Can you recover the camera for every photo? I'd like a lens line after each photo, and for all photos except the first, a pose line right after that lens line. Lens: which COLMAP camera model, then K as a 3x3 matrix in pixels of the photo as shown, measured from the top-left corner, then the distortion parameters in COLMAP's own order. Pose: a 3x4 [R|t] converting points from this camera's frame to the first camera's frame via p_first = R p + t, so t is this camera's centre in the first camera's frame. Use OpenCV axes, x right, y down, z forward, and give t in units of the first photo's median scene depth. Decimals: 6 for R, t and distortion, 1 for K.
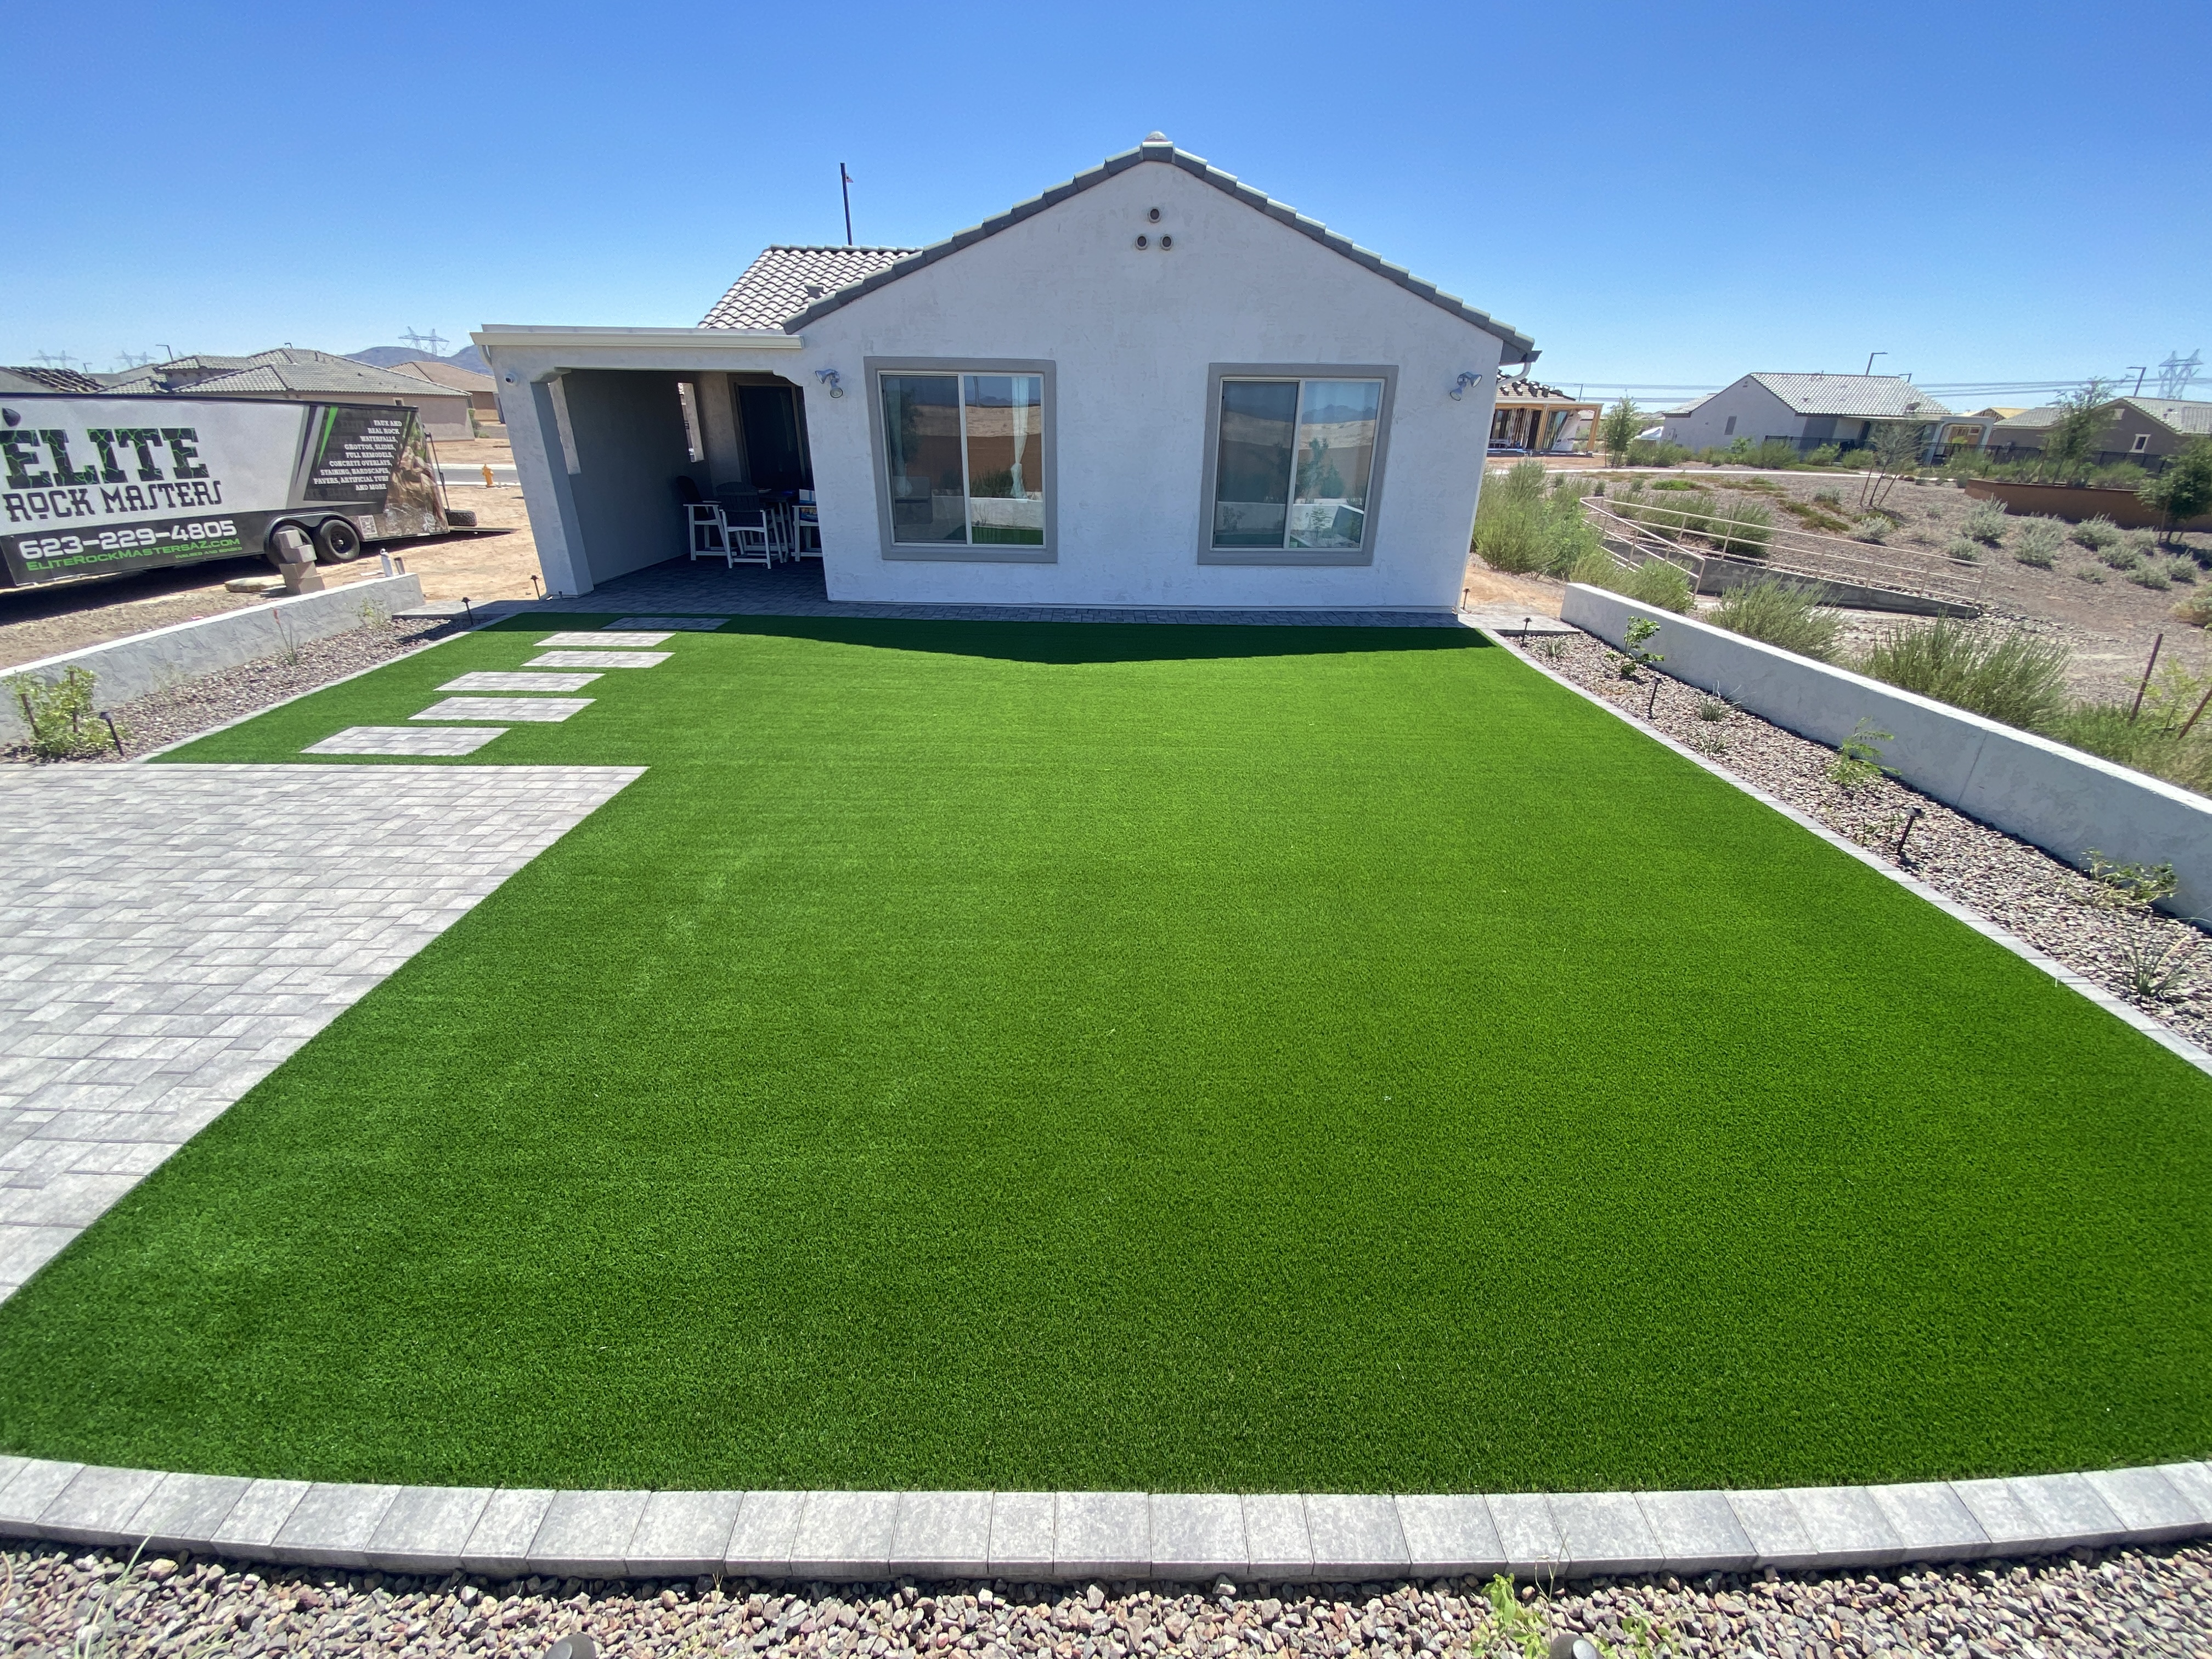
lens RADIAL K [[887.1, 0, 1097.4], [0, 887.1, 831.5], [0, 0, 1]] dist [0.016448, -0.018410]
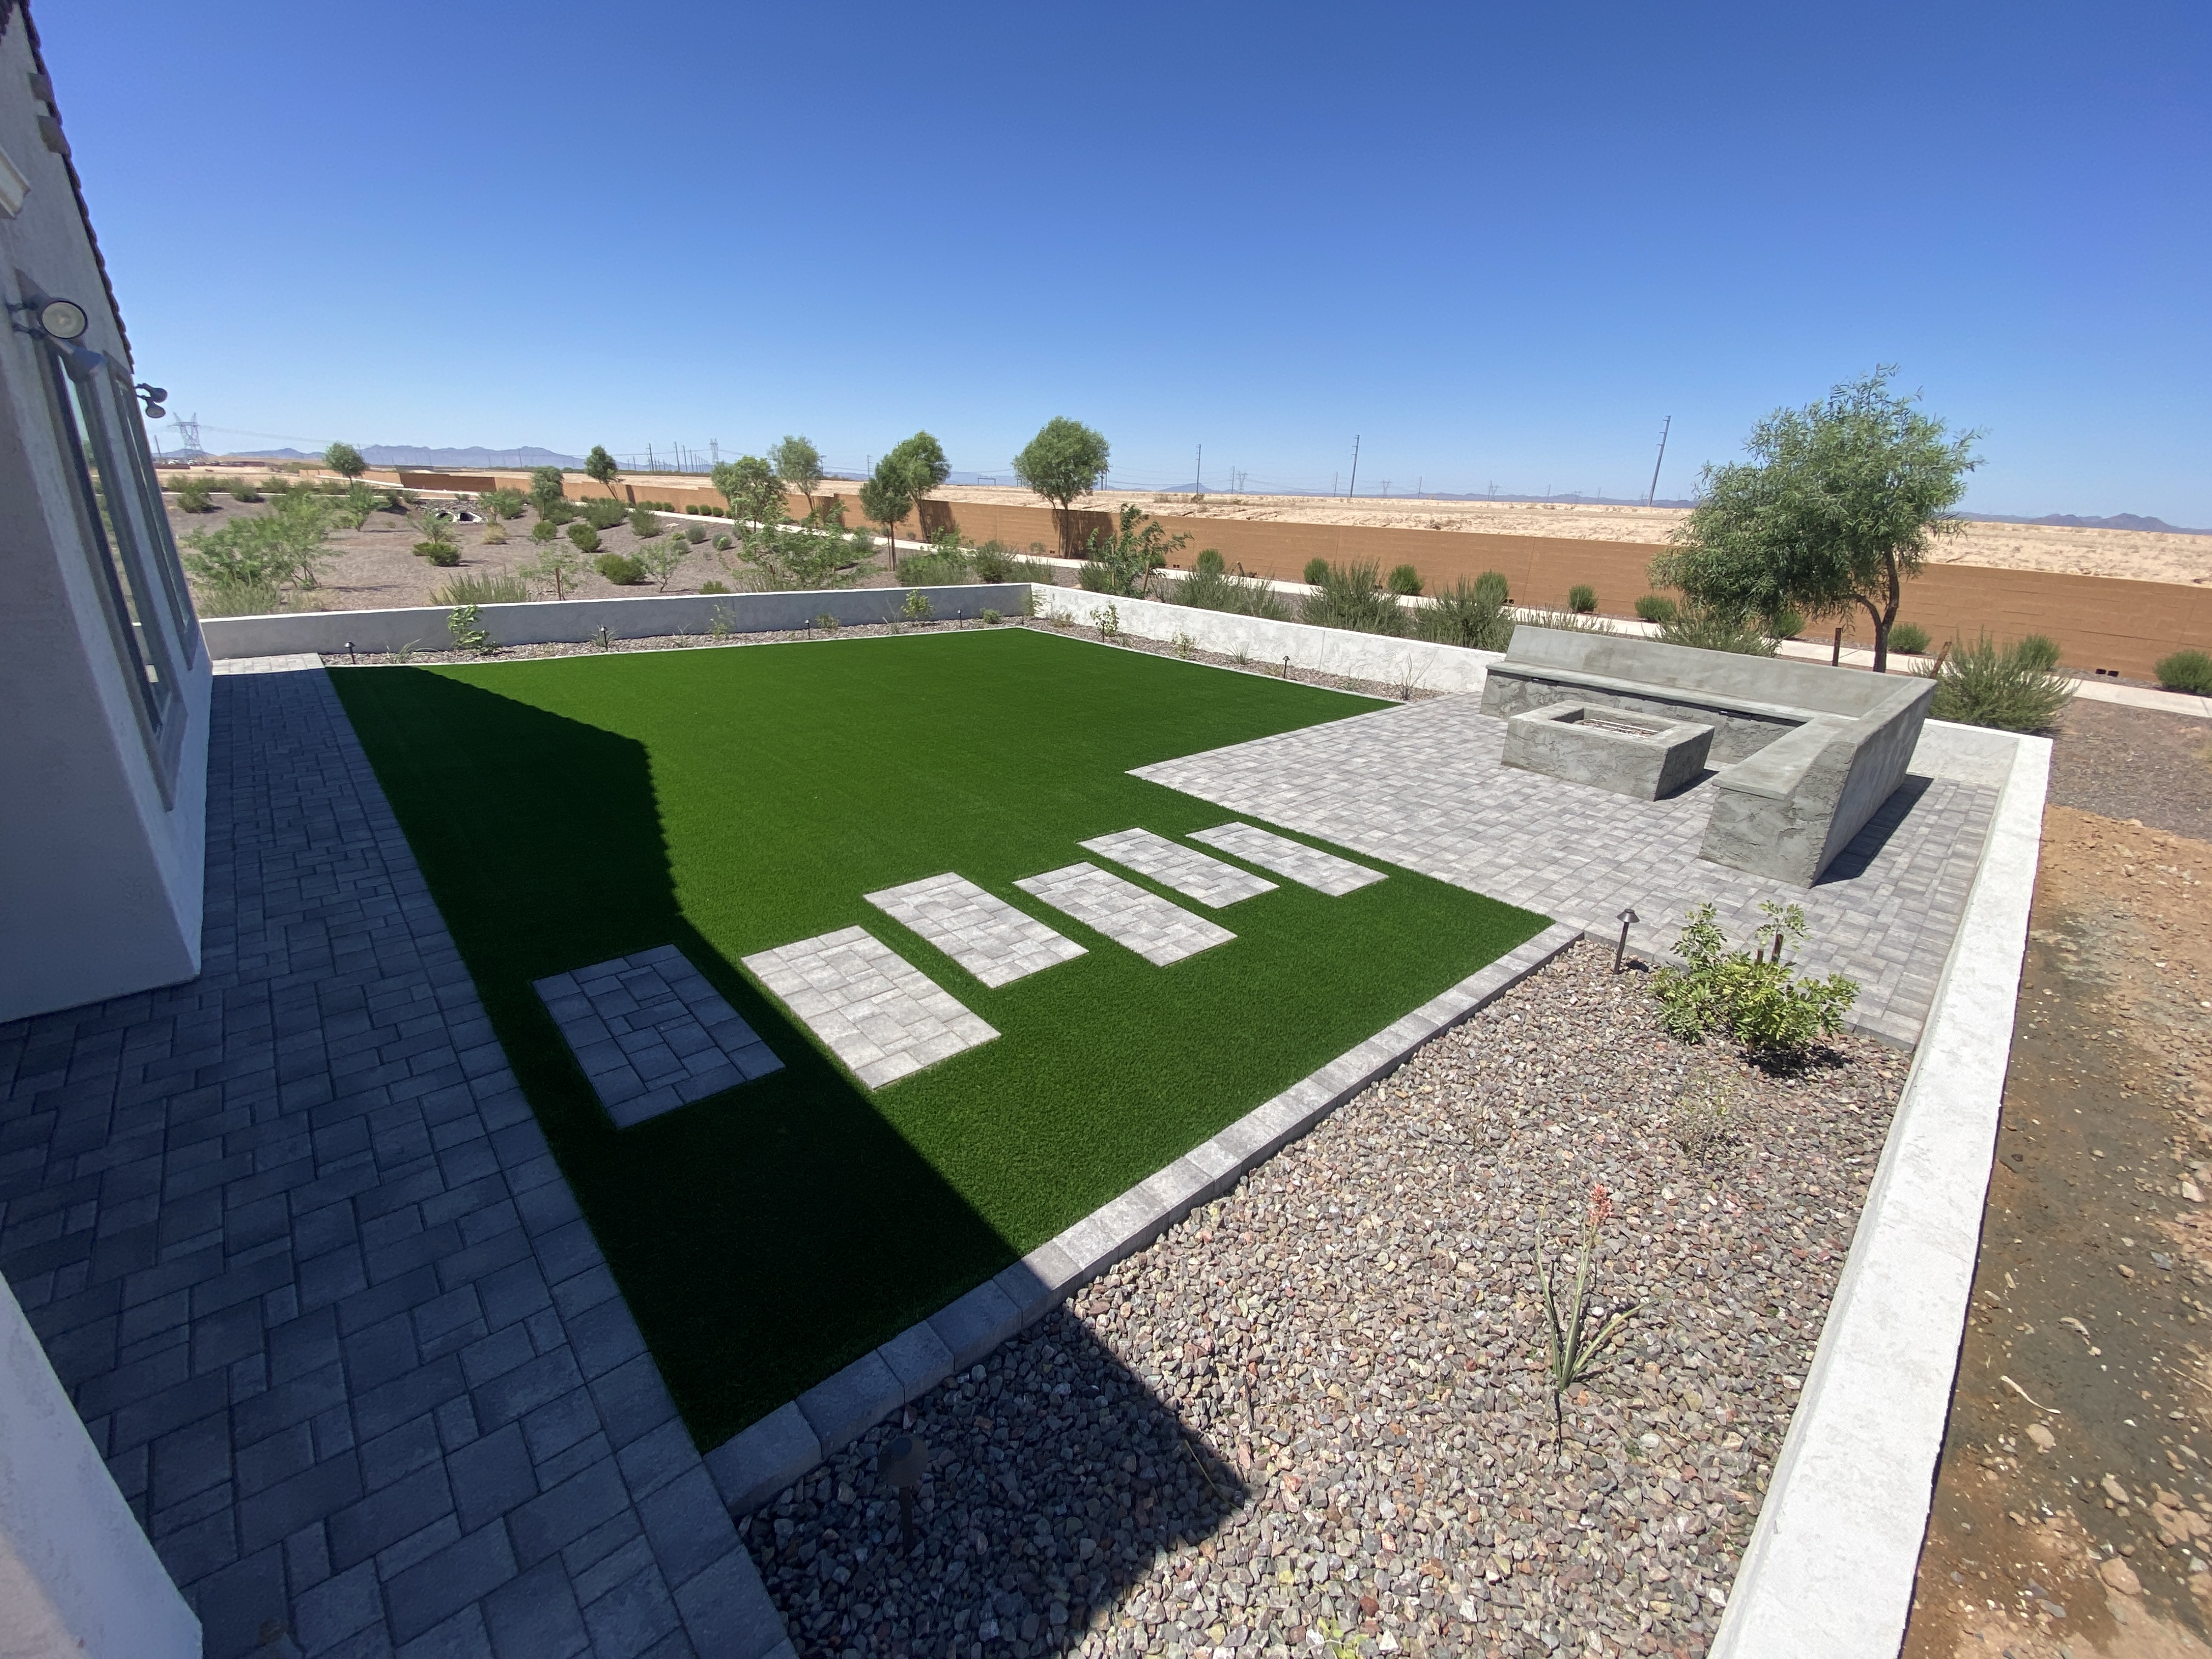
lens RADIAL K [[885.5, 0, 1106.0], [0, 885.5, 829.5], [0, 0, 1]] dist [0.059939, -0.047787]
pose [[-0.667547, -0.300942, 0.681040, -1.242845], [0.266364, 0.757622, 0.595869, -0.687737], [-0.695293, 0.579175, -0.425588, 1.471387]]
